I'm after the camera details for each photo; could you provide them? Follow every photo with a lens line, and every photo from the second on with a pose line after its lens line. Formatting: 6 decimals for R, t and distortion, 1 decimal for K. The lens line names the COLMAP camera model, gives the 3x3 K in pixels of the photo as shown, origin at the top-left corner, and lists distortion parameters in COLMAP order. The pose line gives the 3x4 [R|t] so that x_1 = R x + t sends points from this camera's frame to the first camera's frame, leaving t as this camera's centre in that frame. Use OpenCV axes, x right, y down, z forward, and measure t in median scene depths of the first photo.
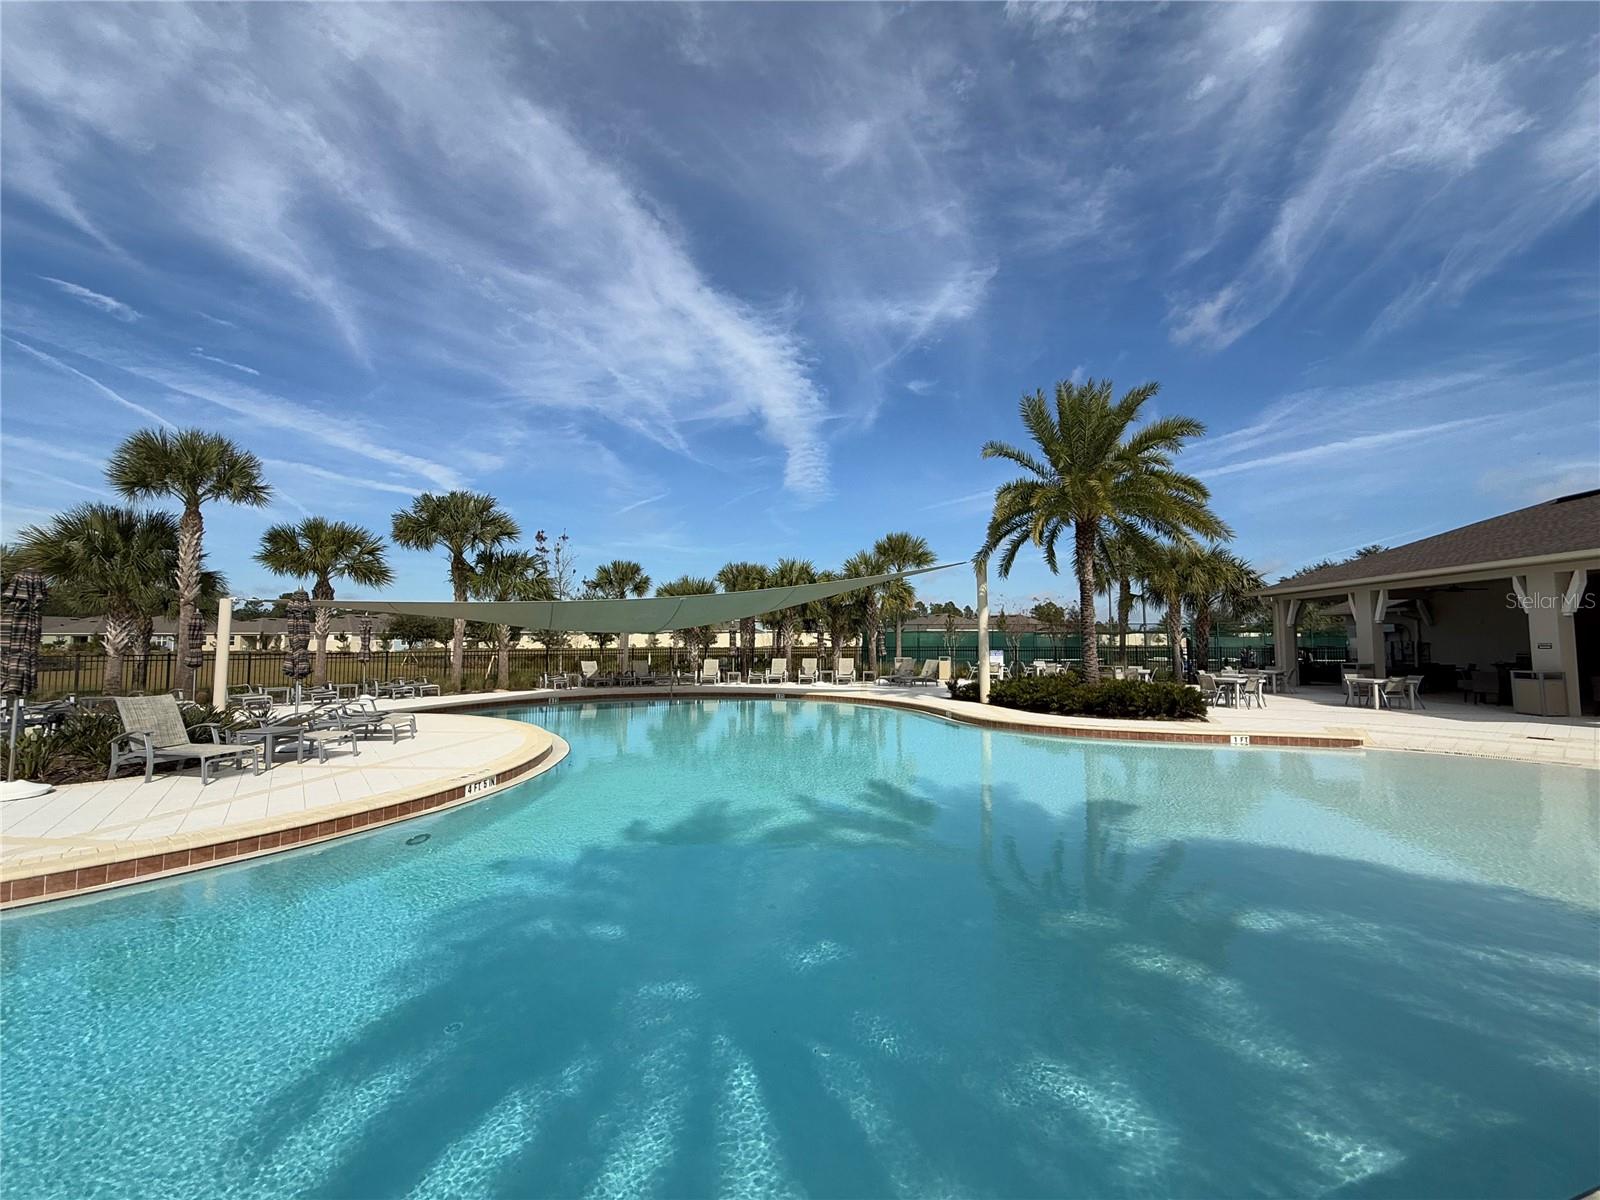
lens RADIAL K [[656.4, 0, 800.0], [0, 656.4, 600.0], [0, 0, 1]] dist [0.000246, -0.000105]
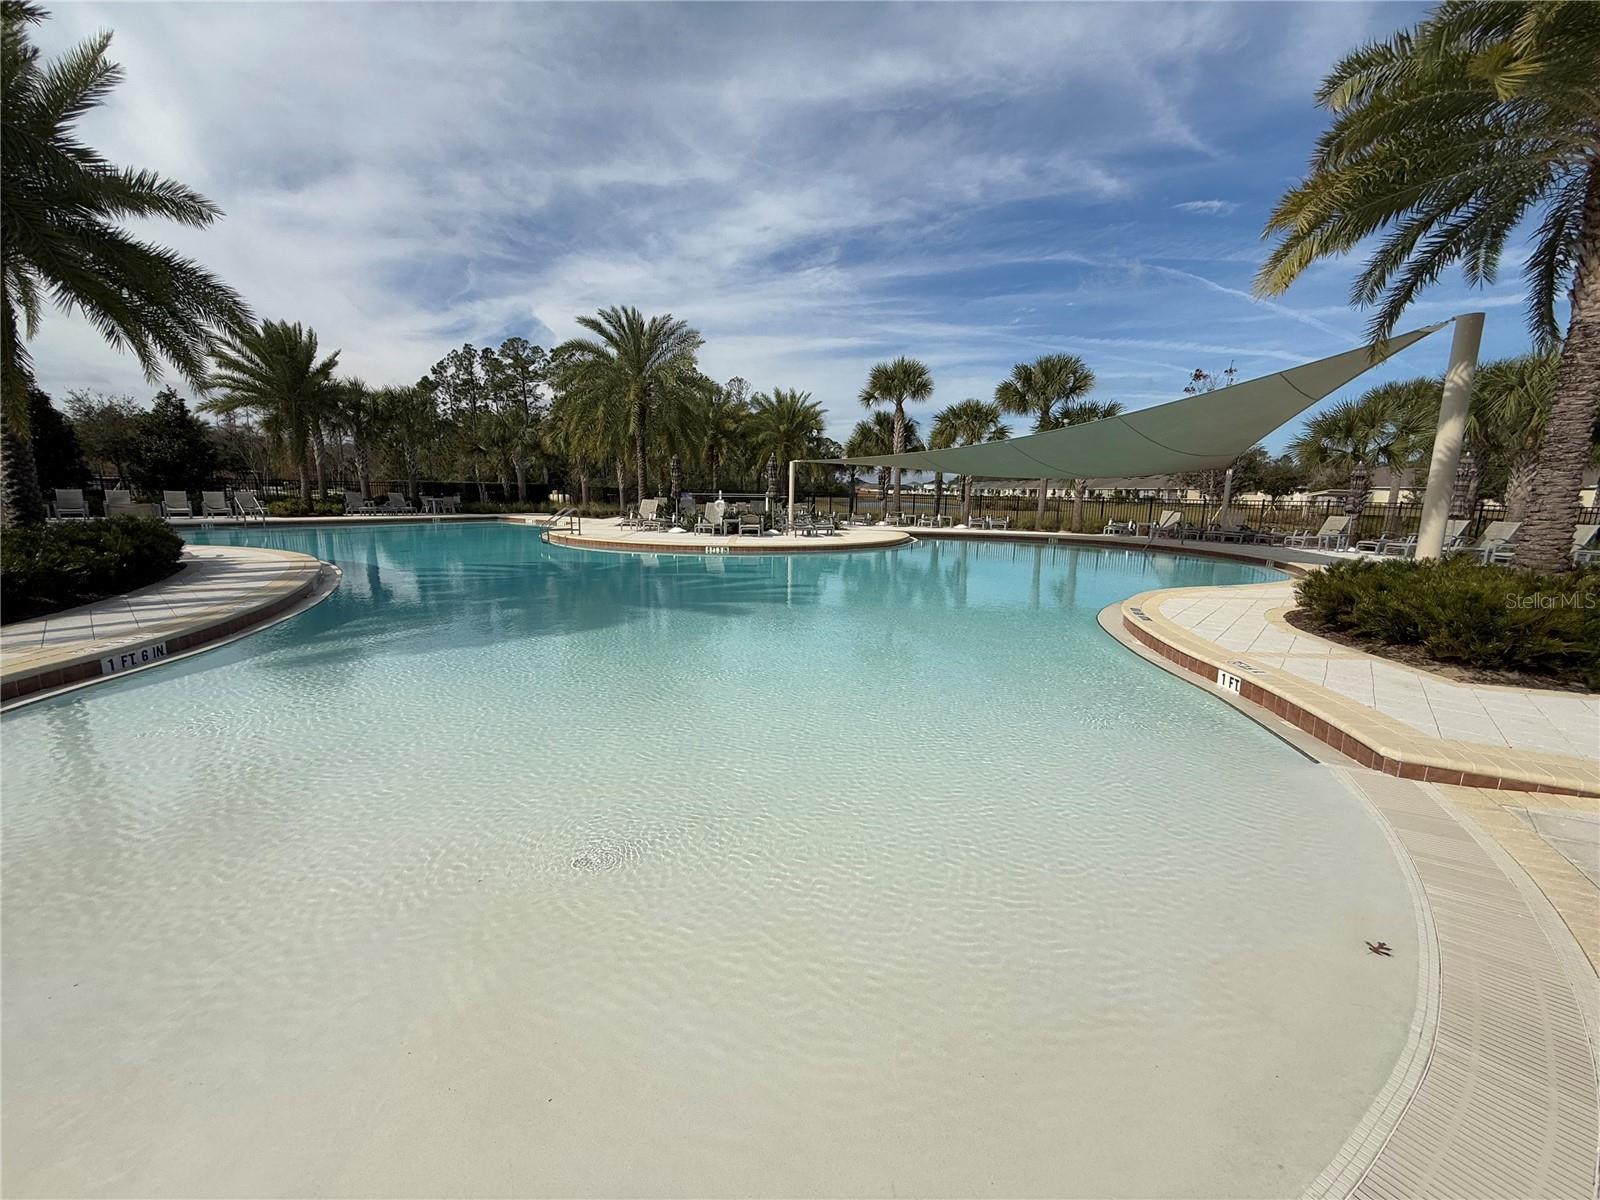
lens RADIAL K [[656.4, 0, 800.0], [0, 656.4, 600.0], [0, 0, 1]] dist [0.000246, -0.000105]
pose [[0.125650, 0.176375, -0.976270, 0.735509], [0.033846, 0.982735, 0.181899, 0.035741], [0.991497, -0.055898, 0.117511, 0.421428]]
